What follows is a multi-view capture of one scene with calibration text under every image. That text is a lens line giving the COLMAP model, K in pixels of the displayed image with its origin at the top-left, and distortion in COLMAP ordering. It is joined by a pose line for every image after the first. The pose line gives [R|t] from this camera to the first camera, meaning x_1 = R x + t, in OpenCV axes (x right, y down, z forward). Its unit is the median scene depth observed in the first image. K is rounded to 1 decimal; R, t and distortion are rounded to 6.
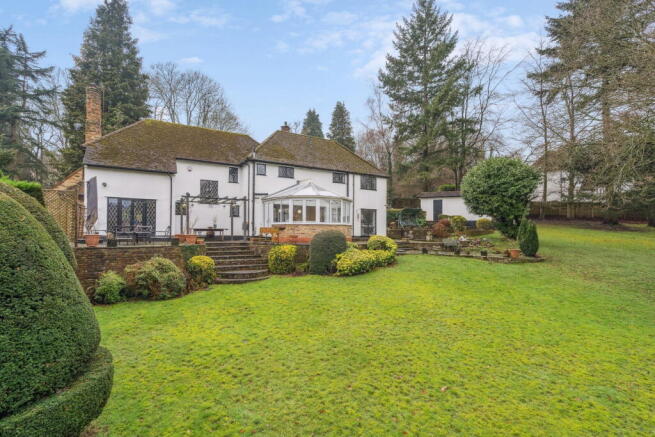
lens RADIAL K [[294.5, 0, 321.2], [0, 294.5, 232.7], [0, 0, 1]] dist [0.000403, 0.000003]
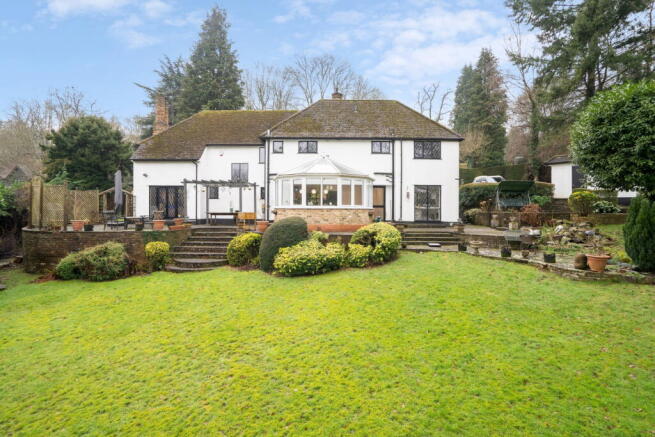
lens RADIAL K [[315.6, 0, 327.4], [0, 315.6, 216.3], [0, 0, 1]] dist [-0.030691, 0.001097]
pose [[0.872148, 0.009625, -0.489147, 0.401857], [-0.001296, 0.999848, 0.017363, -0.018083], [0.489240, -0.014510, 0.872028, 0.222135]]
